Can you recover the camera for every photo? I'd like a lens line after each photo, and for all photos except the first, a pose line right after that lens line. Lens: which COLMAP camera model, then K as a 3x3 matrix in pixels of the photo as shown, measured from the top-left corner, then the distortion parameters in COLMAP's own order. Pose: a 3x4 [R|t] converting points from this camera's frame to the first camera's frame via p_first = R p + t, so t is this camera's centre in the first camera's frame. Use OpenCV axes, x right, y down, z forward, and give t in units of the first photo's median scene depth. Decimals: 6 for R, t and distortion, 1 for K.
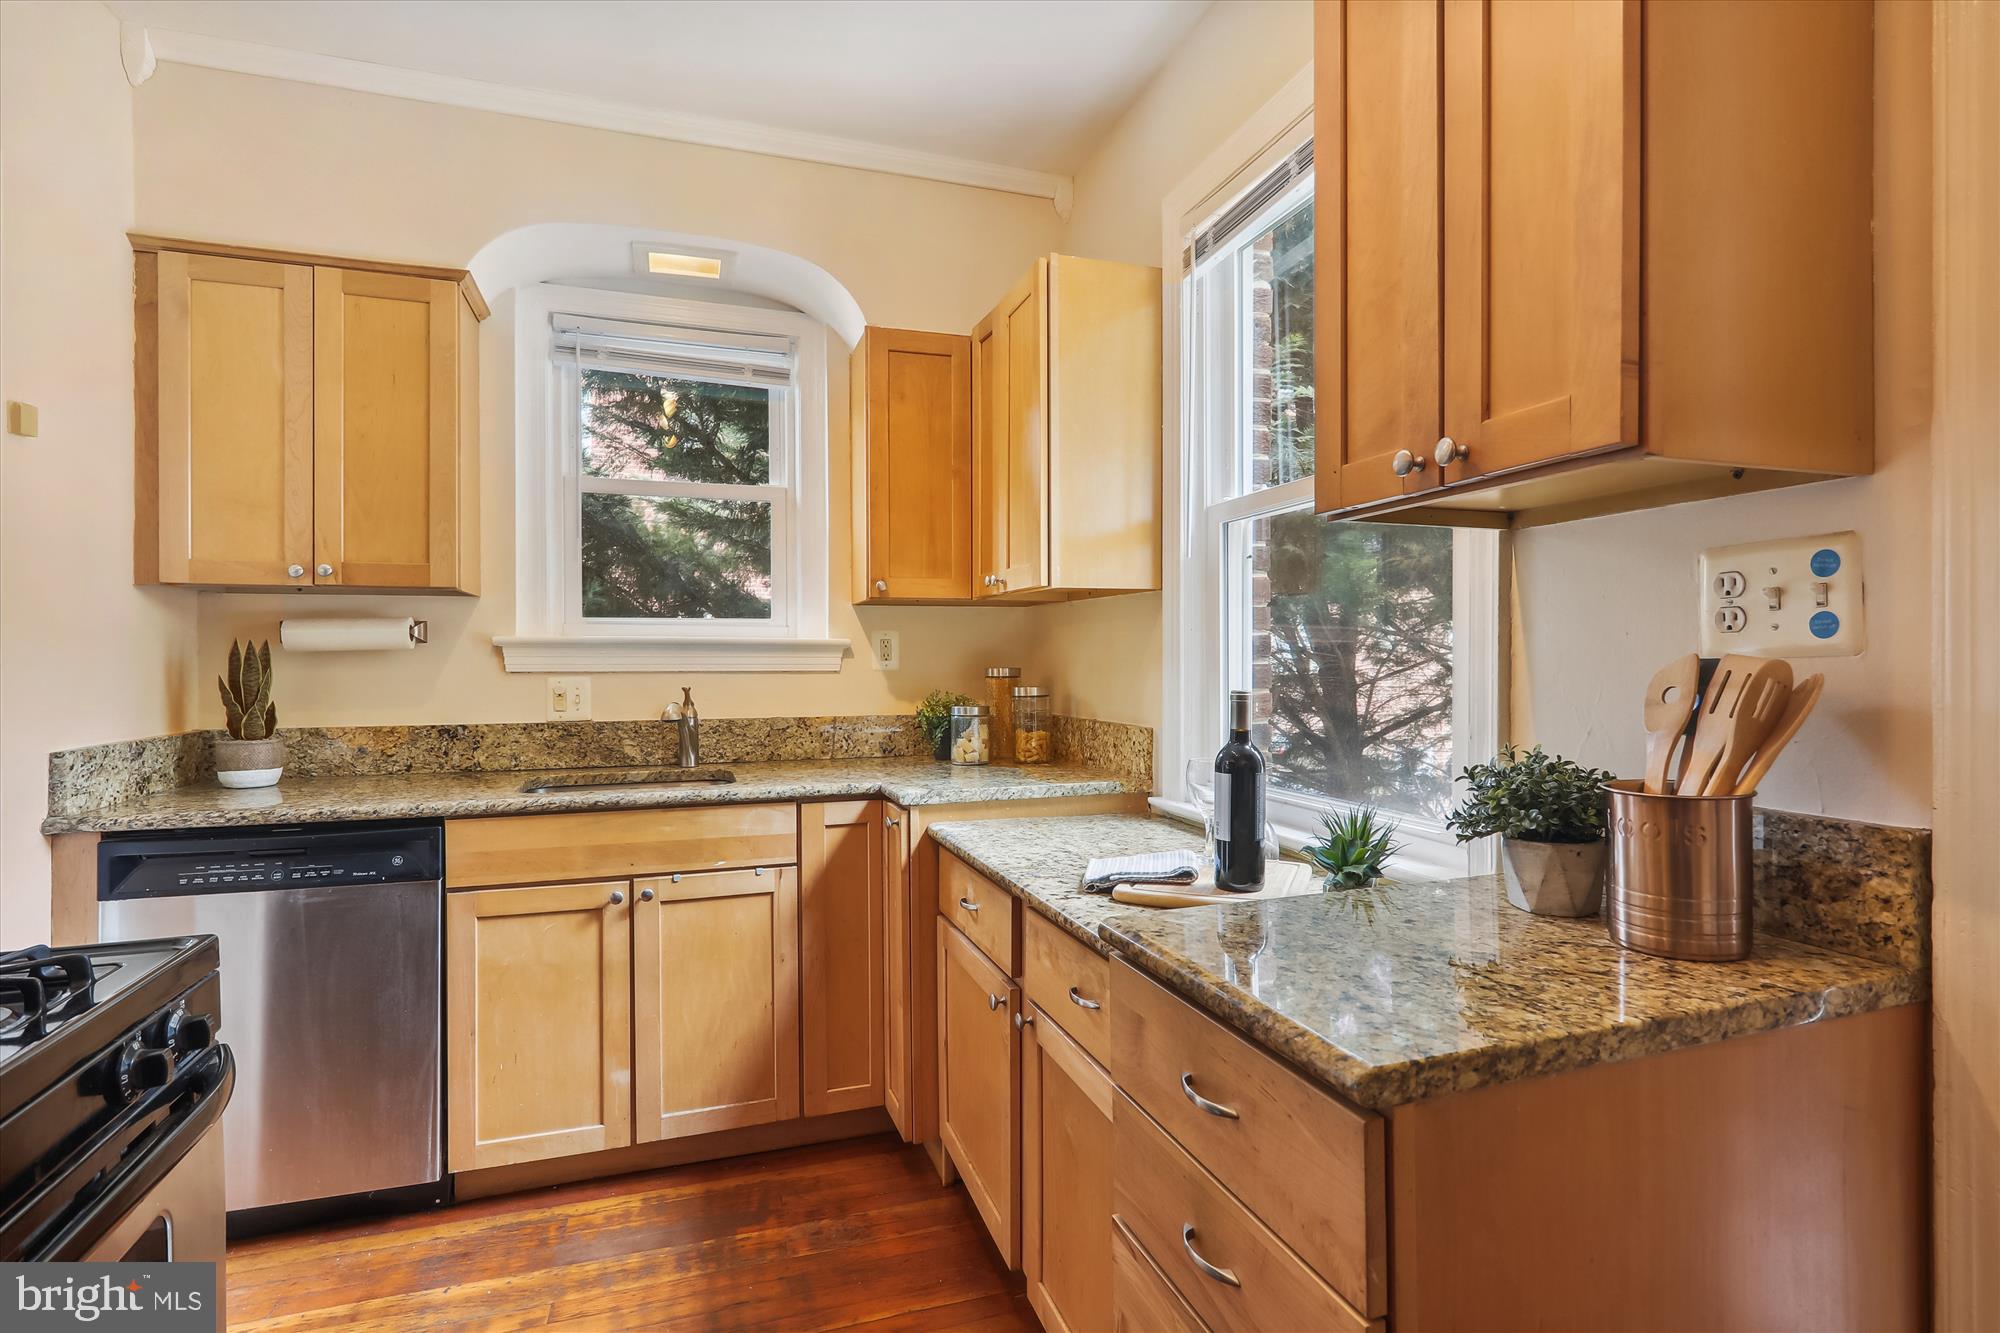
lens RADIAL K [[998.6, 0, 999.8], [0, 998.6, 664.0], [0, 0, 1]] dist [0.004964, -0.001241]
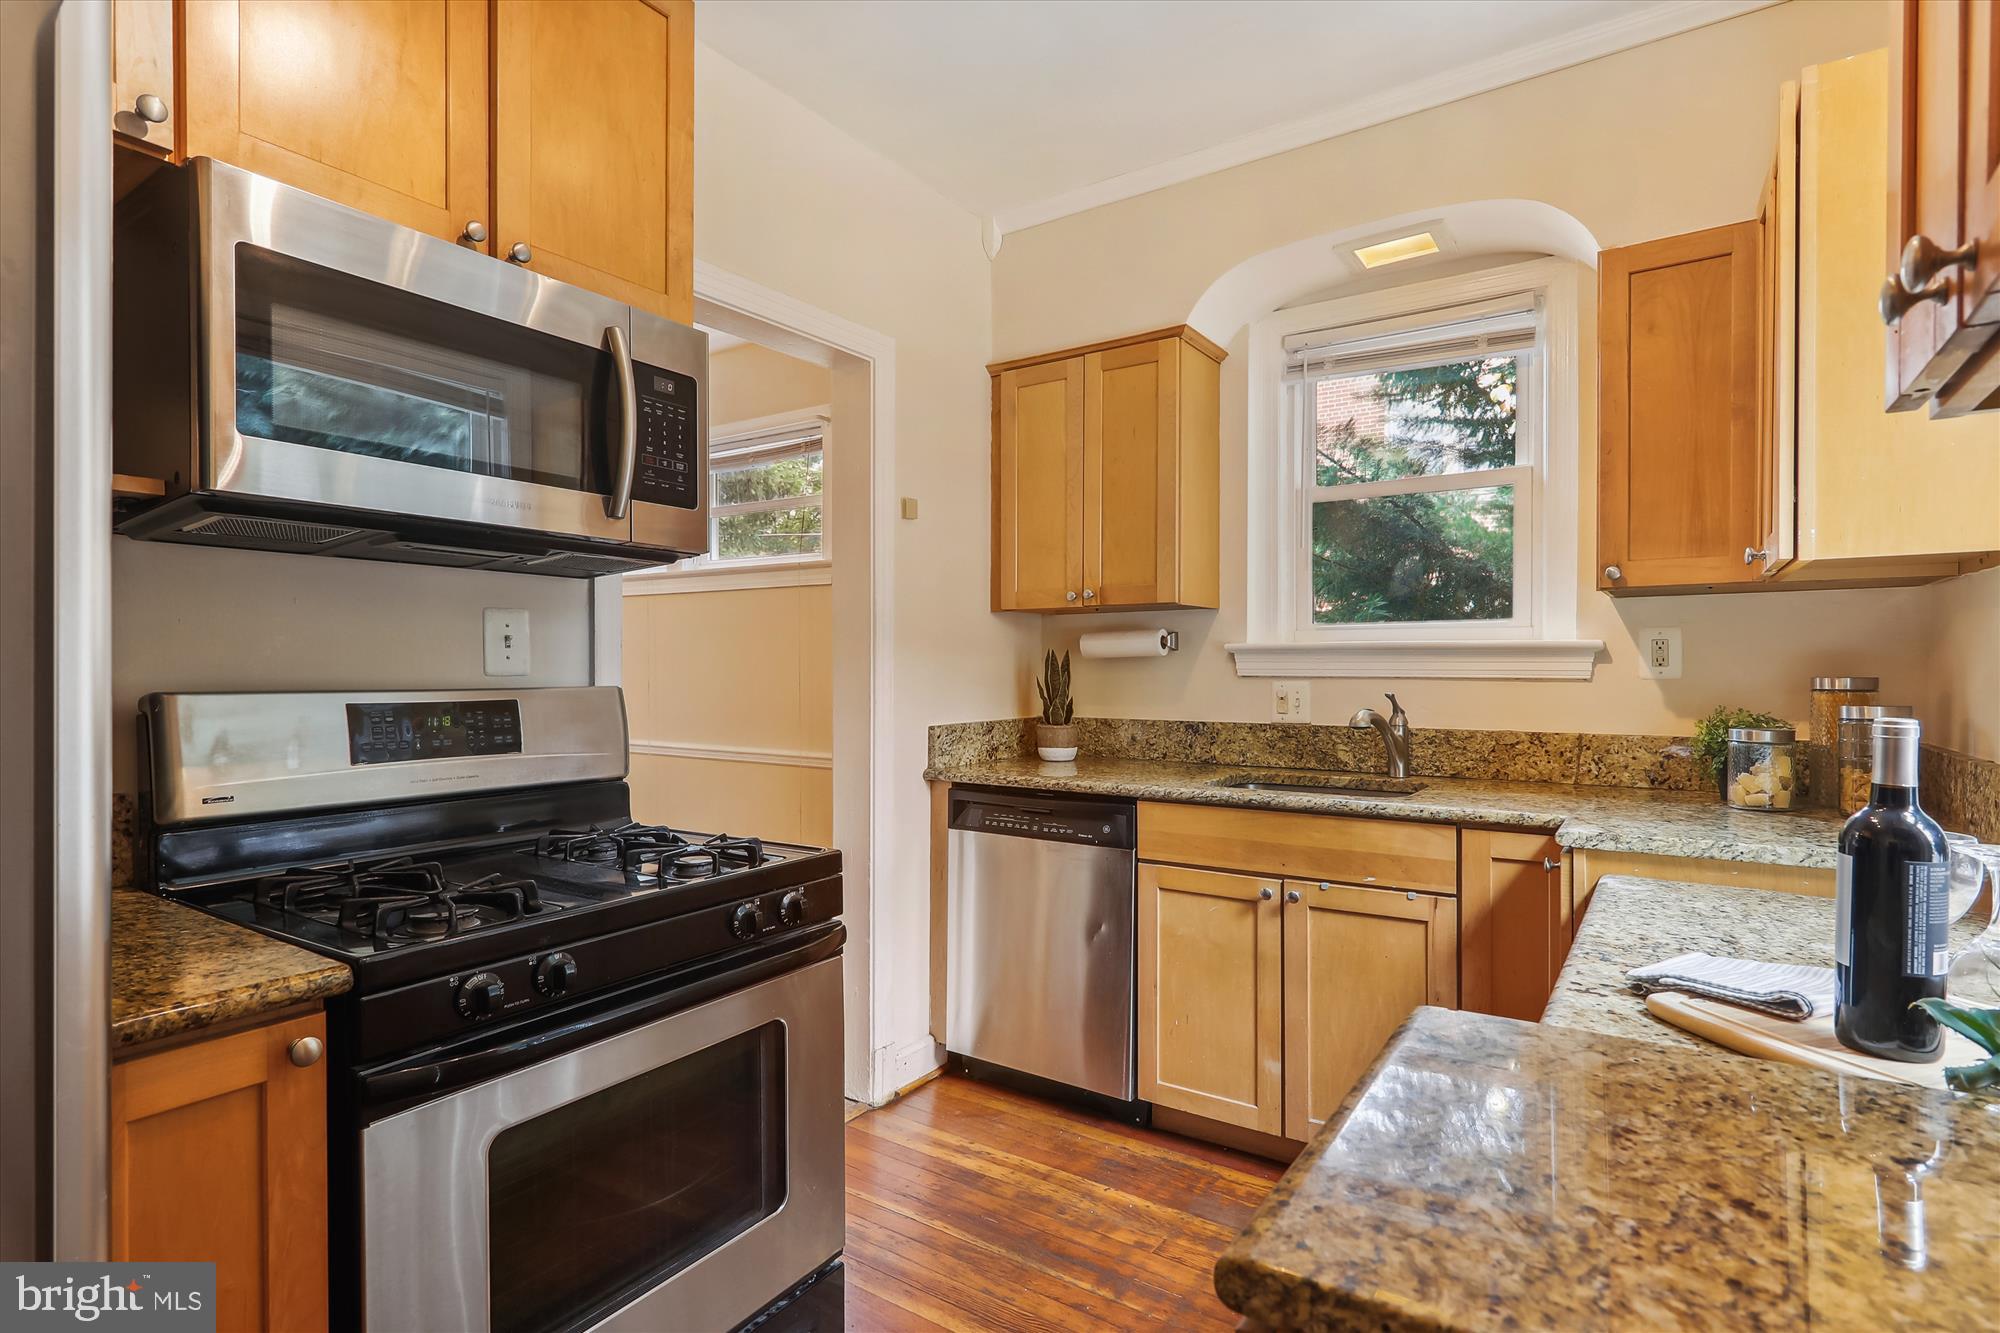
lens RADIAL K [[996.1, 0, 986.2], [0, 996.1, 678.1], [0, 0, 1]] dist [0.001717, -0.000117]
pose [[0.600711, 0.011979, -0.799376, 0.261556], [-0.003665, 0.999918, 0.012230, -0.002423], [0.799458, -0.004417, 0.600706, 0.141207]]
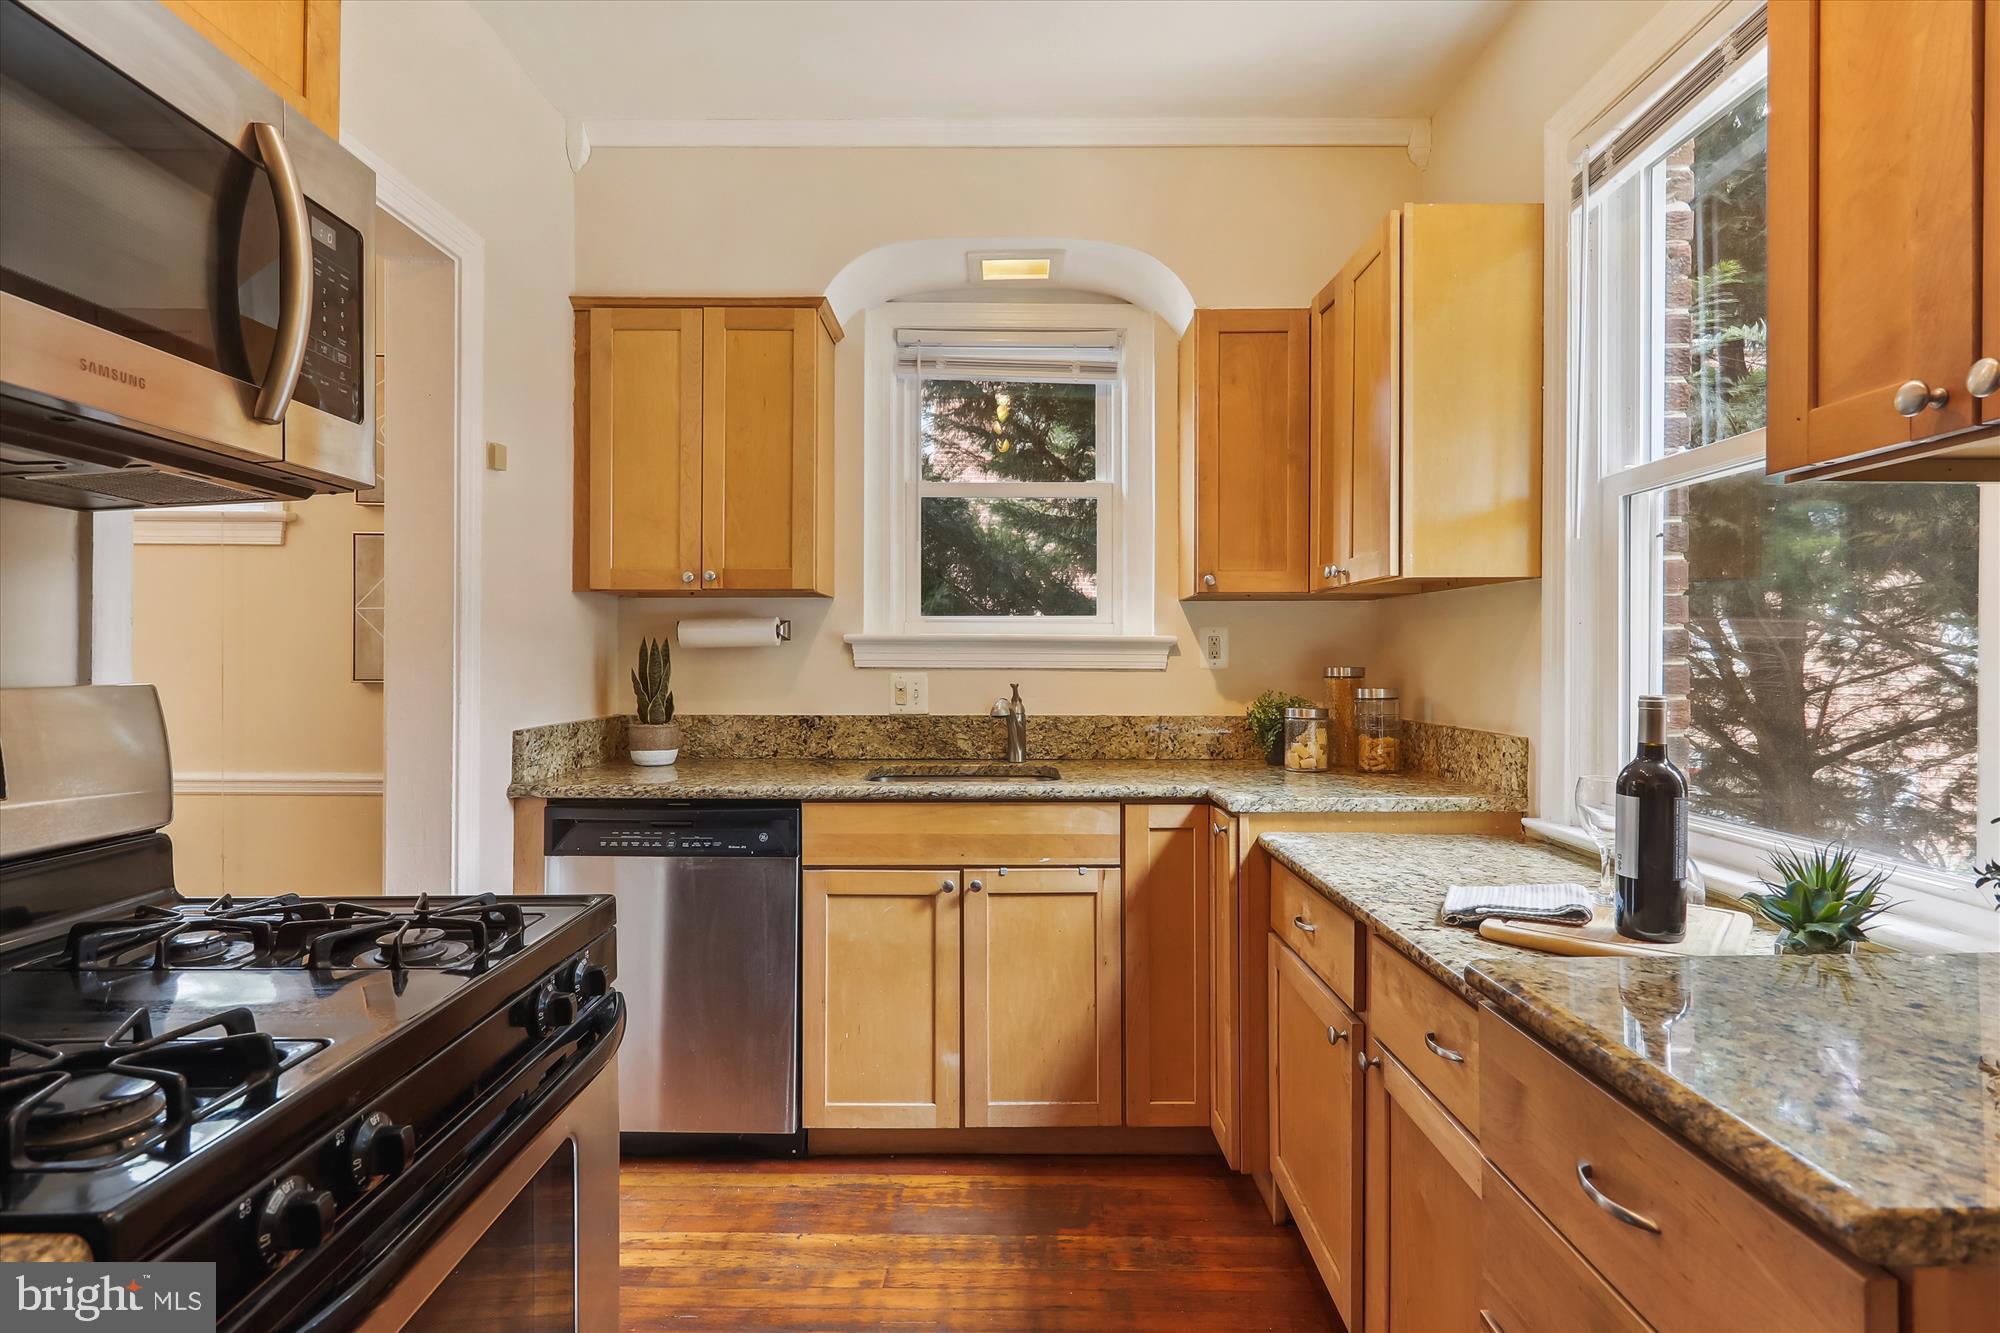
lens RADIAL K [[1009.0, 0, 995.5], [0, 1009.0, 660.0], [0, 0, 1]] dist [0.002731, -0.000364]
pose [[0.946786, 0.005482, -0.321817, -0.002303], [-0.006278, 0.999979, -0.001434, 0.000944], [0.321802, 0.003378, 0.946801, 0.025953]]
